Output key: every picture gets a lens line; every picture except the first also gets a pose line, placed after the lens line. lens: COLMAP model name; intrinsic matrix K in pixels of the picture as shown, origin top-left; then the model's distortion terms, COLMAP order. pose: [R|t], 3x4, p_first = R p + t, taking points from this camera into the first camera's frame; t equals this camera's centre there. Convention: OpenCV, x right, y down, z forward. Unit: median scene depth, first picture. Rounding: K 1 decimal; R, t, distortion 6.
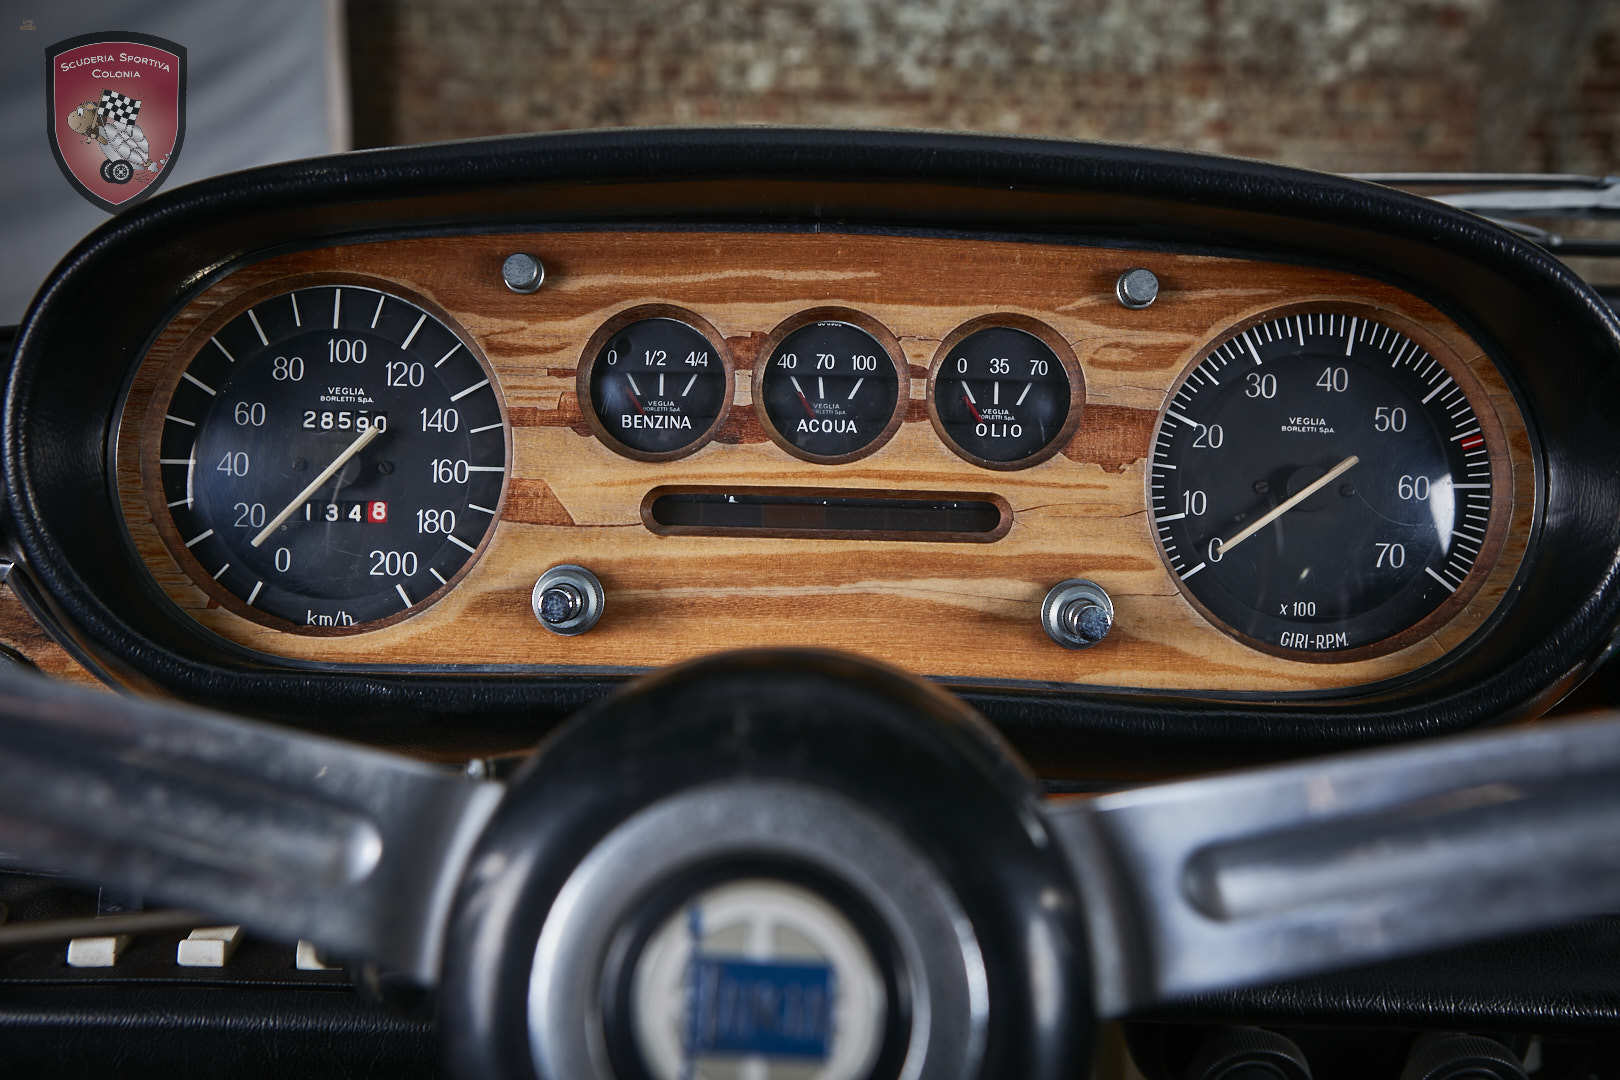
lens RADIAL K [[1452.6, 0, 810.0], [0, 1452.6, 540.0], [0, 0, 1]] dist [-0.079130, 0.098832]
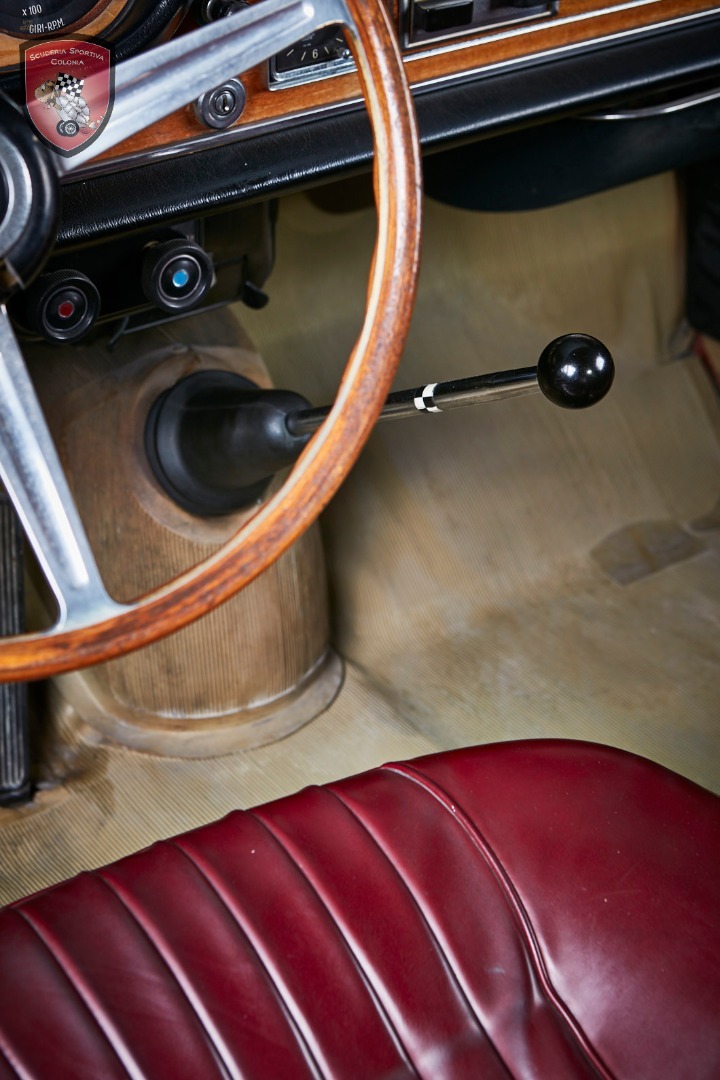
lens RADIAL K [[2112.1, 0, 360.0], [0, 2112.1, 540.0], [0, 0, 1]] dist [0.047591, 0.229283]
pose [[0.823895, -0.332174, 0.459192, -0.756362], [0.188057, 0.924560, 0.331397, -0.142324], [-0.534632, -0.186681, 0.824208, -1.509558]]
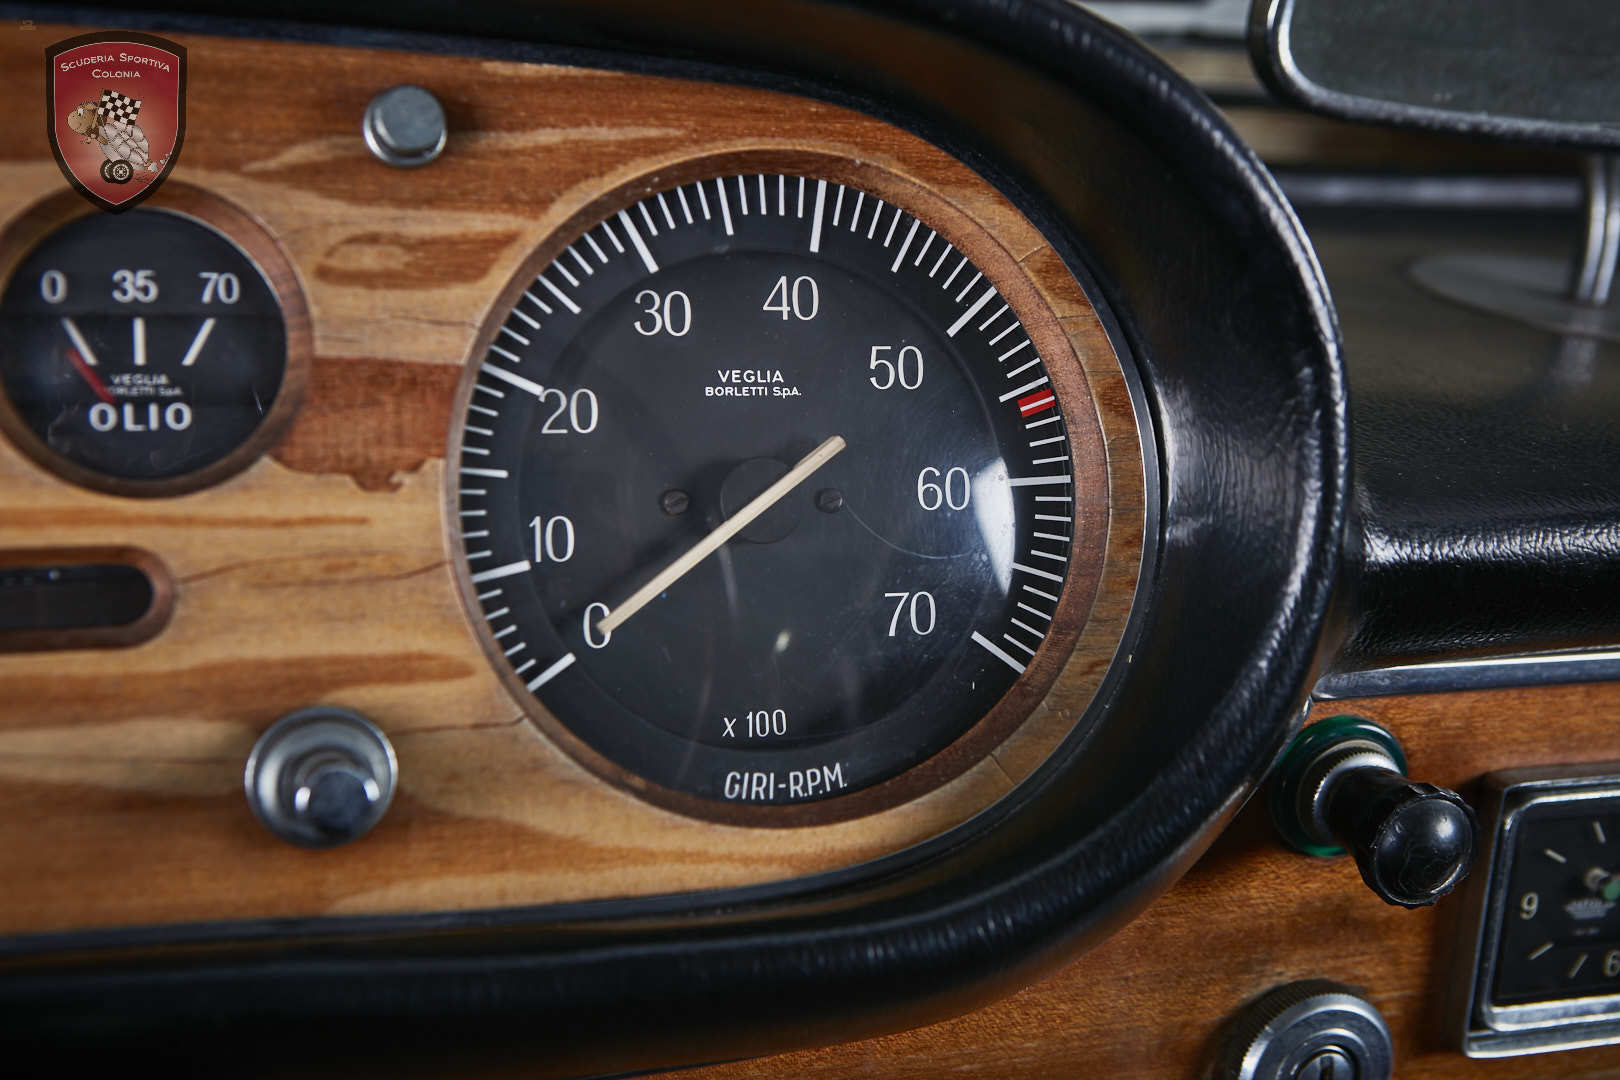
lens RADIAL K [[2089.4, 0, 810.0], [0, 2089.4, 540.0], [0, 0, 1]] dist [0.020015, 0.007590]
pose [[0.948605, -0.056982, 0.311290, 0.123035], [0.061697, 0.998081, -0.005312, -0.016101], [-0.310390, 0.024244, 0.950300, 0.258167]]
